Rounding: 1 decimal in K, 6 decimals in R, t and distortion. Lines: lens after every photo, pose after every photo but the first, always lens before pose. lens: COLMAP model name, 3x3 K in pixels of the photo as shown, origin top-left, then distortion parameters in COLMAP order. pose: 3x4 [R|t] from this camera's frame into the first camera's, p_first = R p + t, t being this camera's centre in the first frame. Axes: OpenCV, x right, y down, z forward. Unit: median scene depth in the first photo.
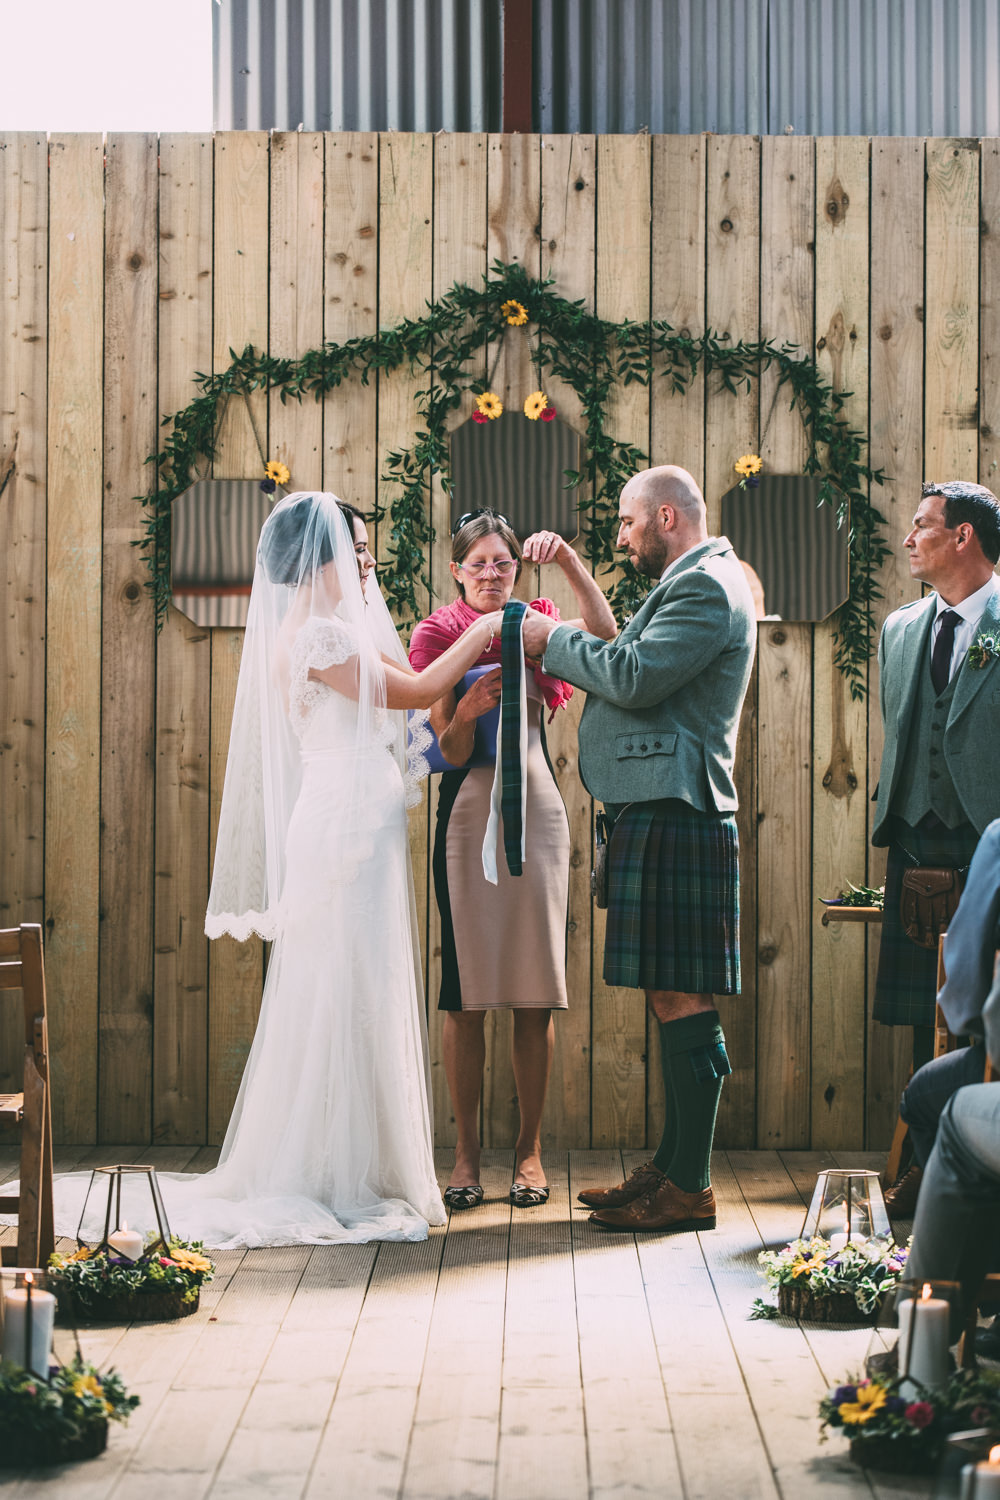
lens RADIAL K [[4037.8, 0, 503.7], [0, 4037.8, 752.1], [0, 0, 1]] dist [0.058741, 0.000000]
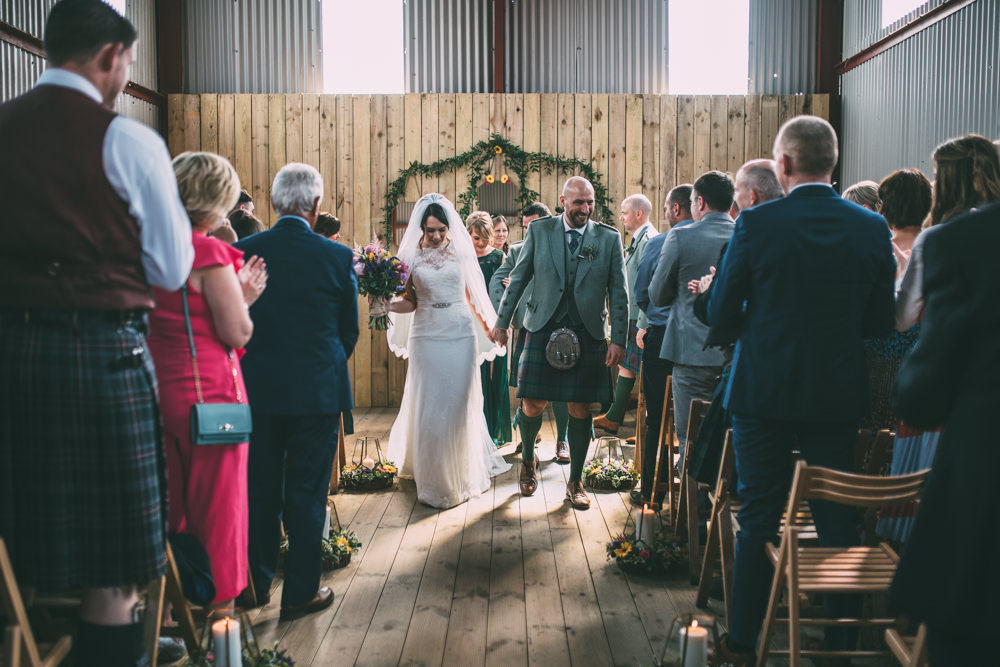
lens RADIAL K [[998.5, 0, 489.1], [0, 998.5, 331.2], [0, 0, 1]] dist [-0.011943, 0.000000]
pose [[0.999946, -0.003862, -0.009640, 0.002785], [0.004527, 0.997540, 0.069947, -0.020346], [0.009346, -0.069987, 0.997504, 0.197942]]
